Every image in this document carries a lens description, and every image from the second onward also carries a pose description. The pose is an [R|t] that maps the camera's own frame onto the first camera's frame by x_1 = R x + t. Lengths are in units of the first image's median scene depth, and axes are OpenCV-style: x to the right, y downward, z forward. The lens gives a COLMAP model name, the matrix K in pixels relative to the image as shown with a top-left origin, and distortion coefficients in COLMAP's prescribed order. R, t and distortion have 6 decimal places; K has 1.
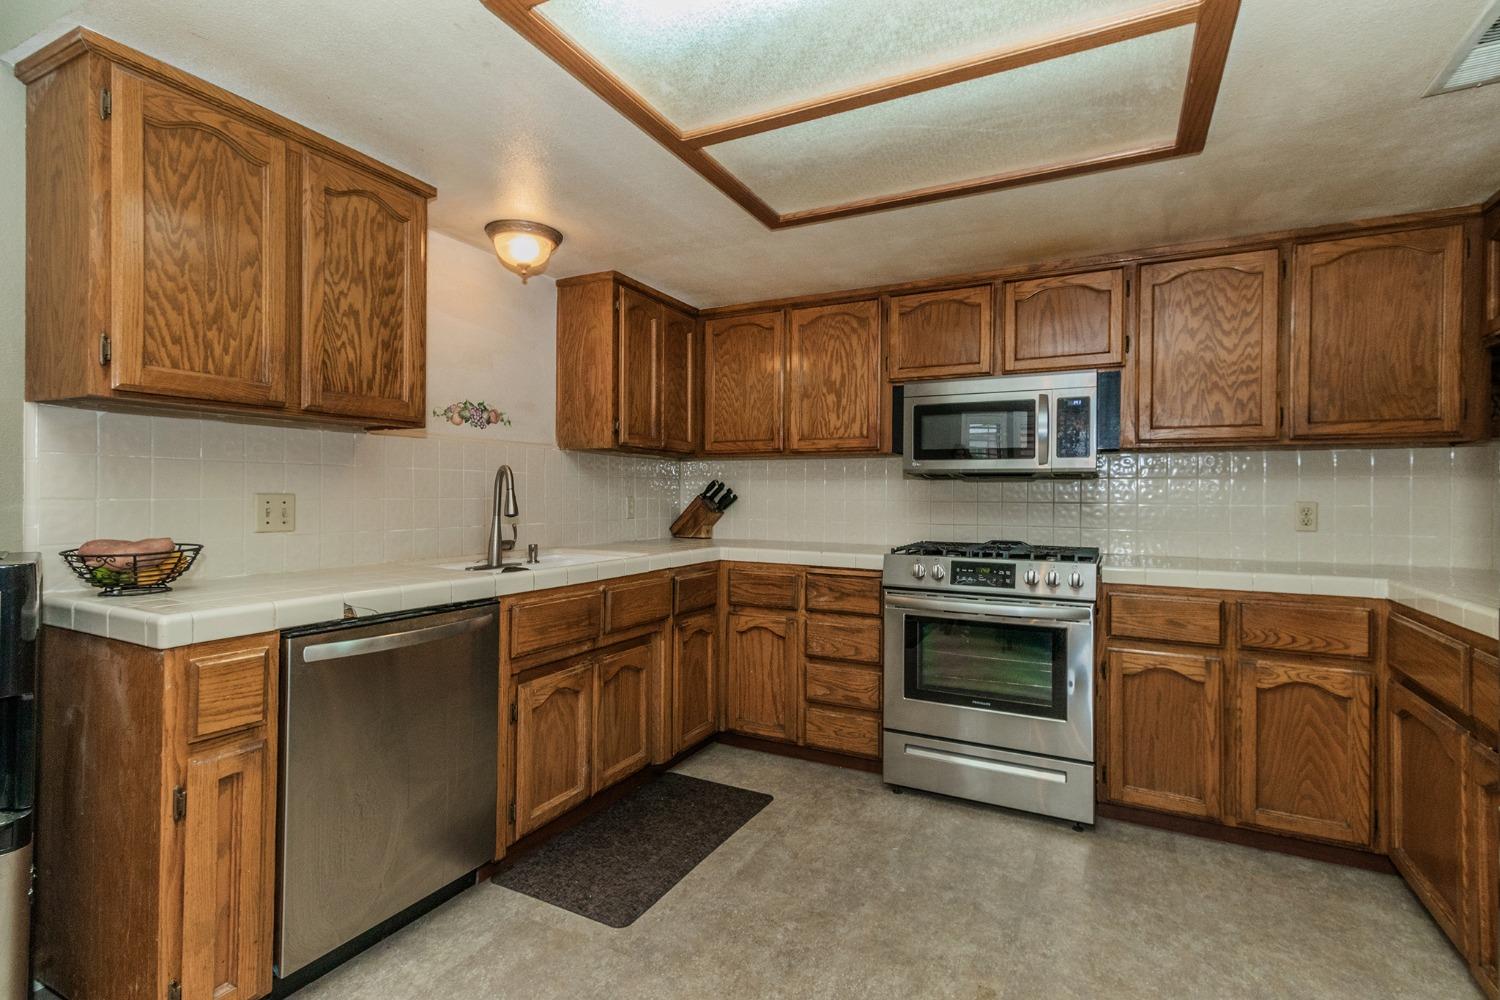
lens RADIAL K [[695.8, 0, 755.9], [0, 695.8, 495.0], [0, 0, 1]] dist [-0.000161, 0.001494]
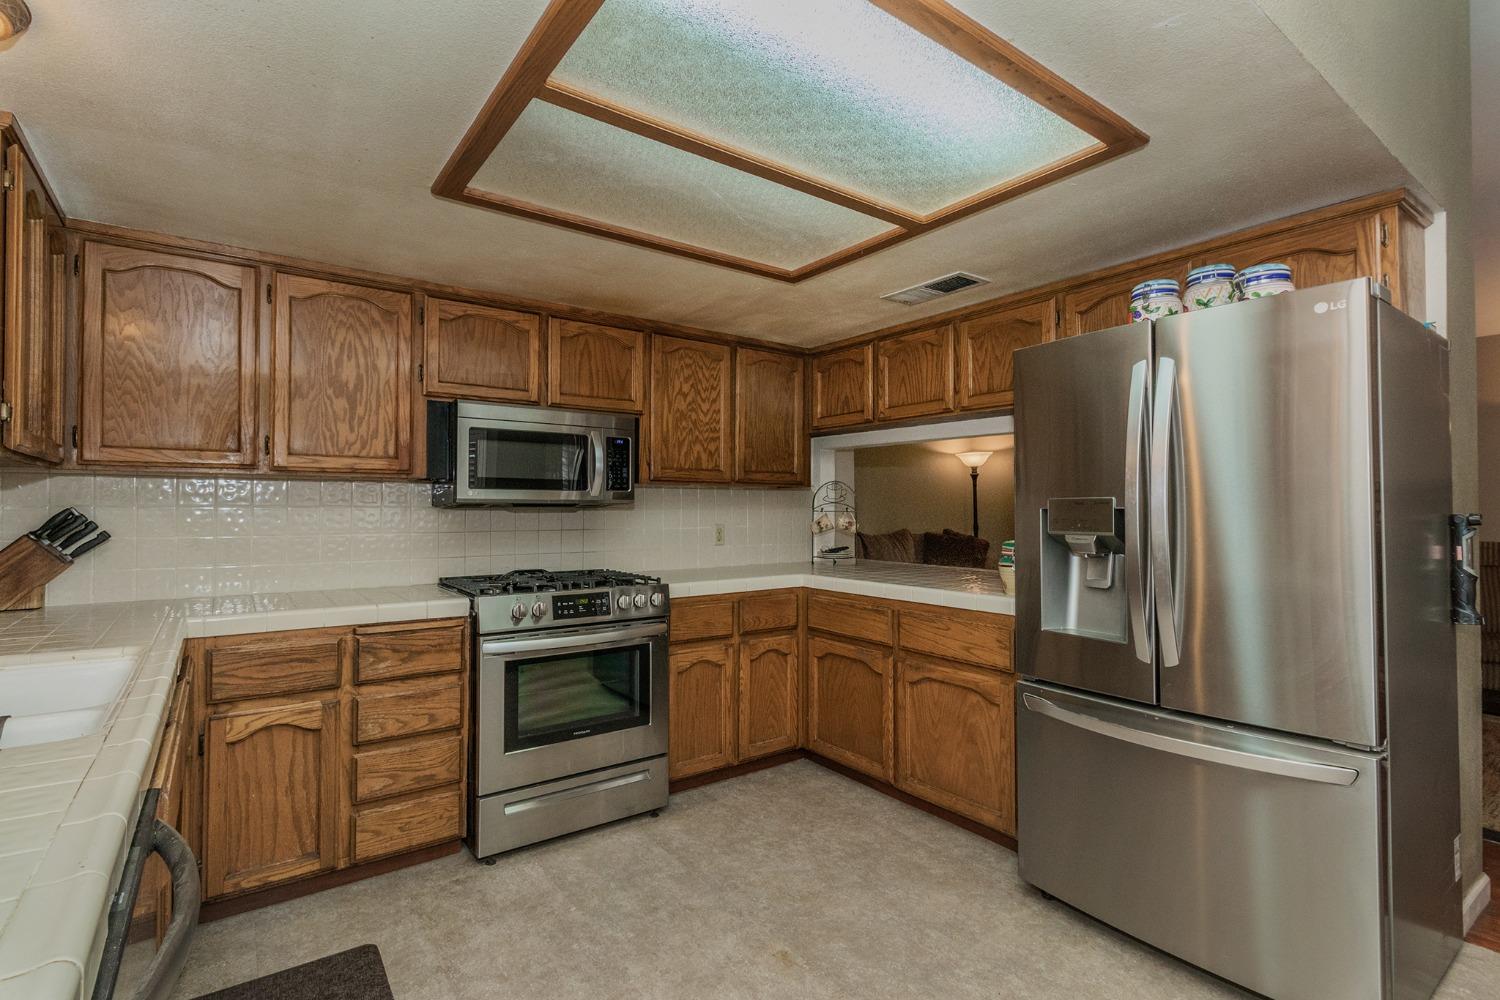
lens RADIAL K [[695.8, 0, 748.4], [0, 695.8, 499.2], [0, 0, 1]] dist [-0.000161, 0.001494]
pose [[0.456324, 0.003831, 0.889806, -0.421978], [0.003081, 0.999978, -0.005886, -0.031173], [-0.889809, 0.005427, 0.456302, 0.283411]]
